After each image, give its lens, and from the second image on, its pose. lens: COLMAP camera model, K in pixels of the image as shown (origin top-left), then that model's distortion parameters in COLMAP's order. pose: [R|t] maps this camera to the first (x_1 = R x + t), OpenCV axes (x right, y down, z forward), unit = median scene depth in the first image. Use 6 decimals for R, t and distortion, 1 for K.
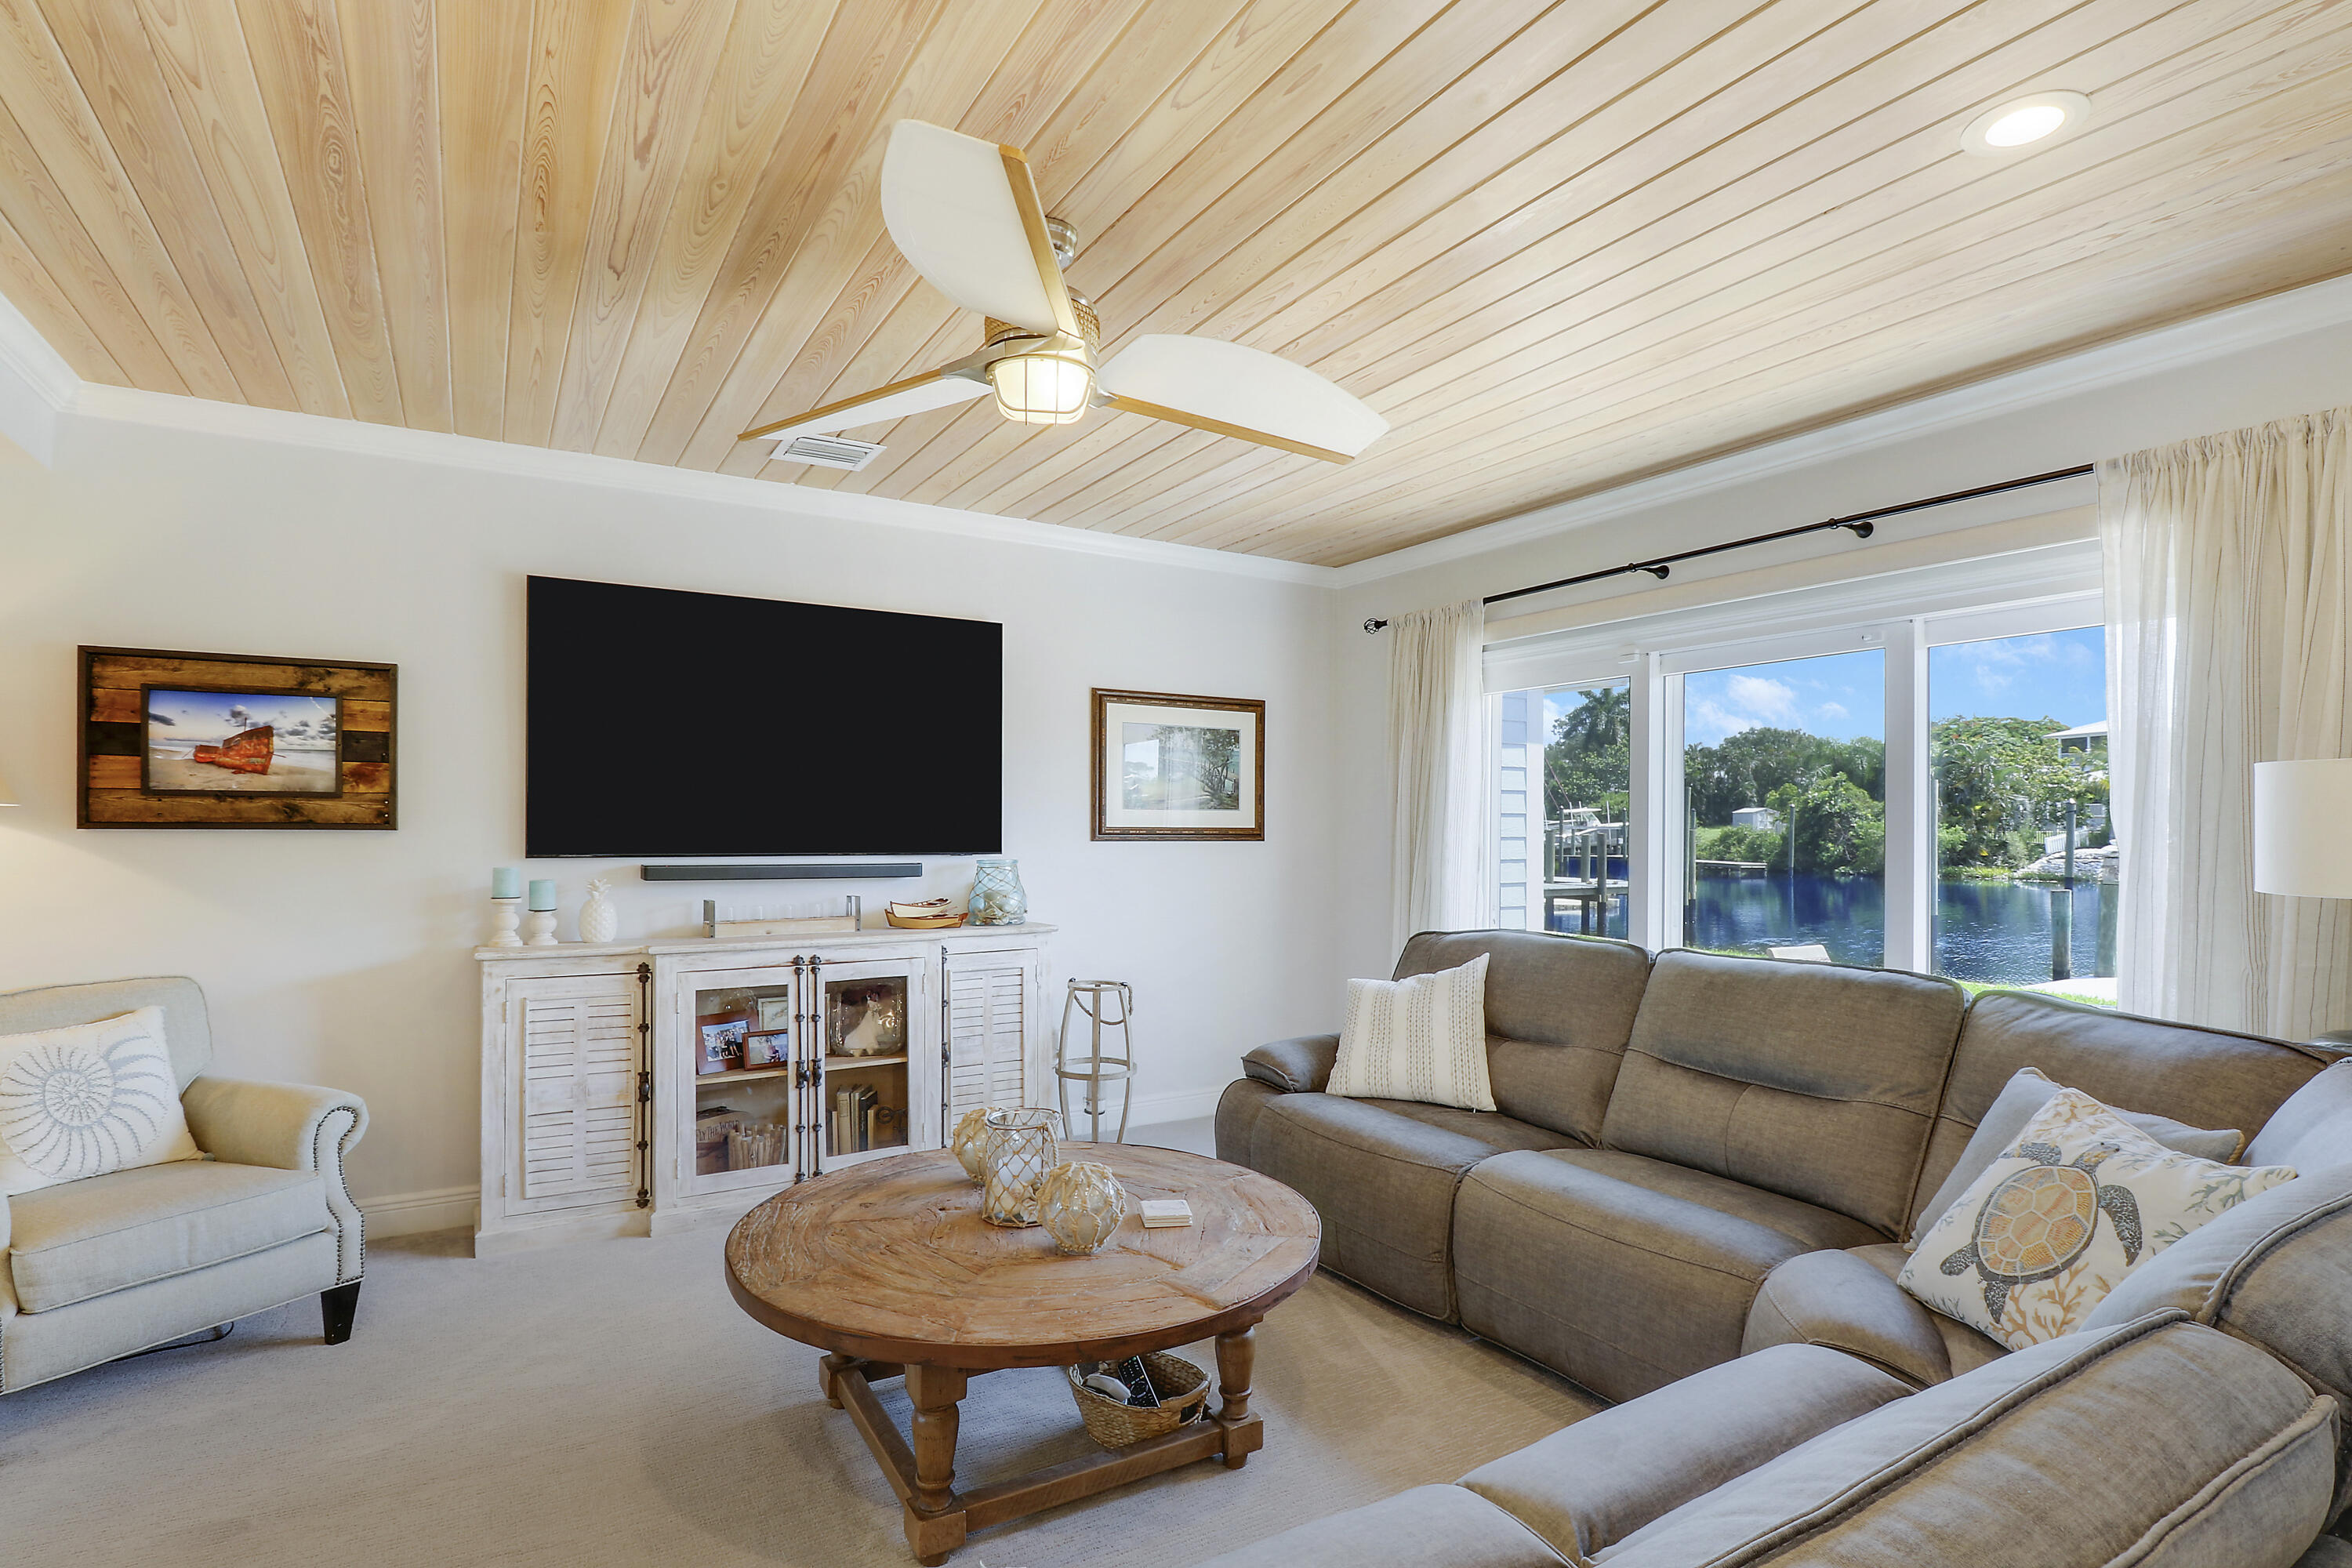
lens RADIAL K [[1141.8, 0, 1111.9], [0, 1141.8, 822.3], [0, 0, 1]] dist [-0.010199, -0.002865]
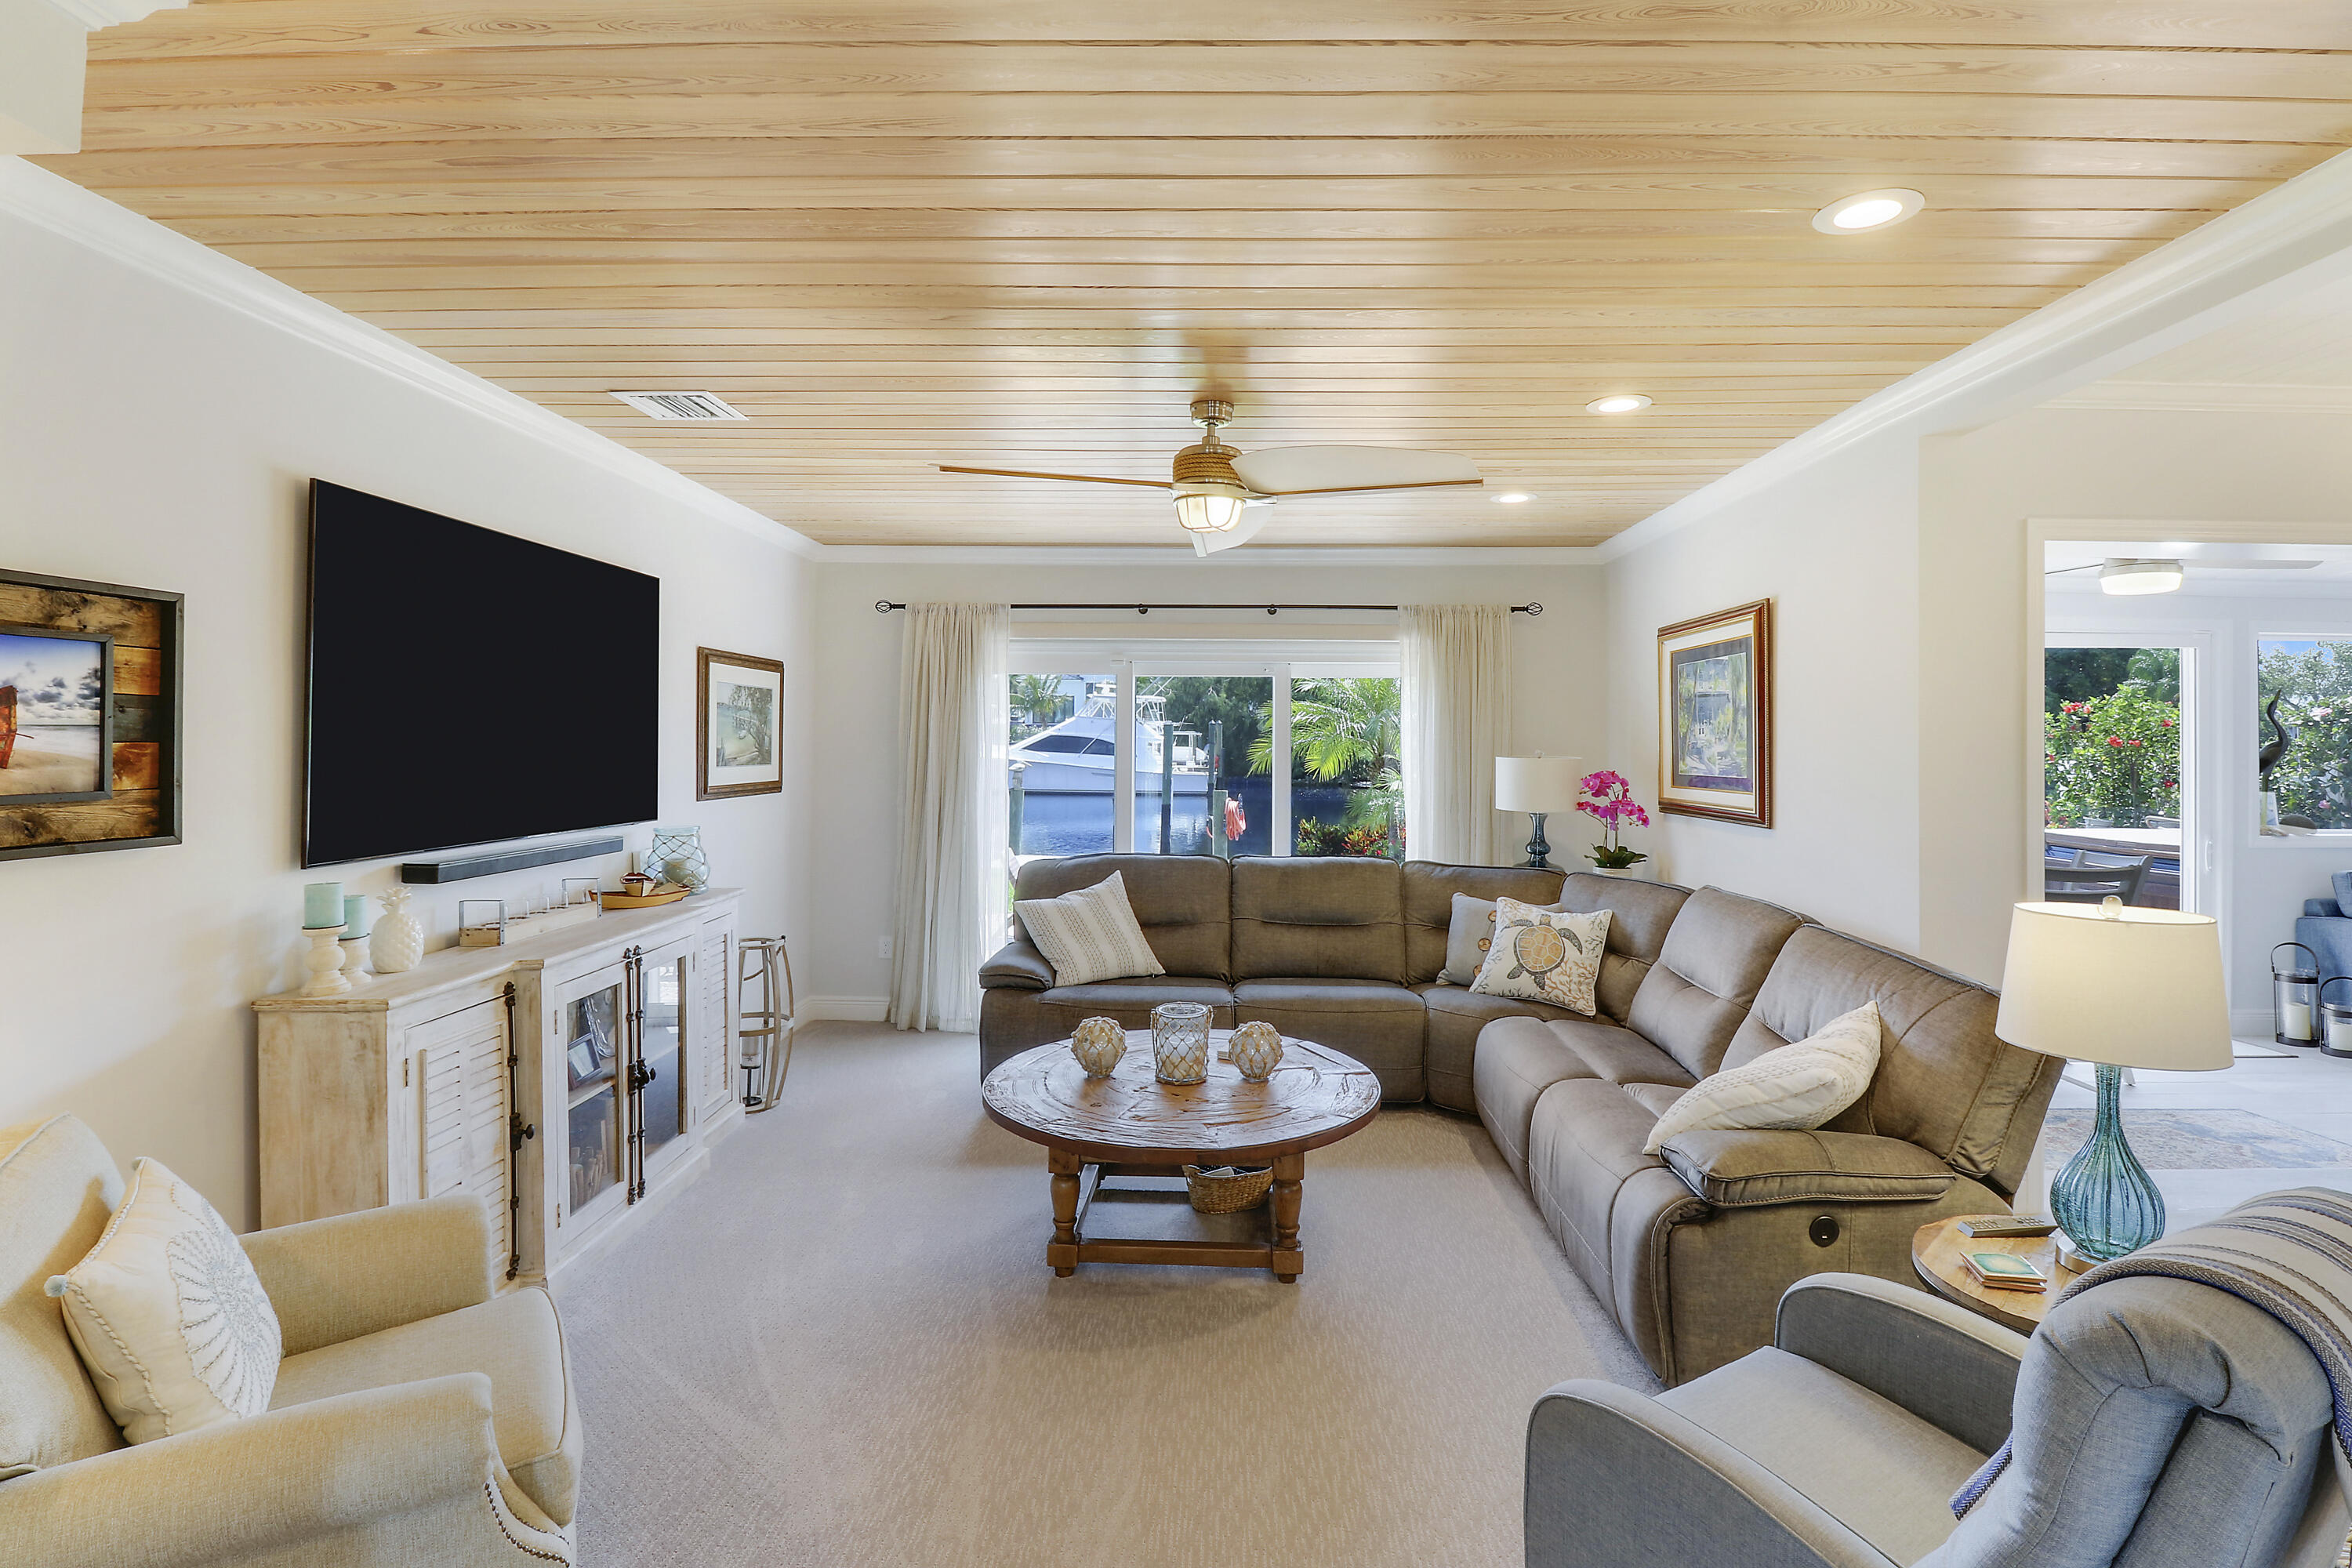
lens RADIAL K [[1141.8, 0, 1238.2], [0, 1141.8, 727.6], [0, 0, 1]] dist [-0.010199, -0.002865]
pose [[0.517476, 0.010146, 0.855638, -0.877889], [-0.006644, 0.999947, -0.007839, -0.060239], [-0.855672, -0.001628, 0.517516, 0.129833]]
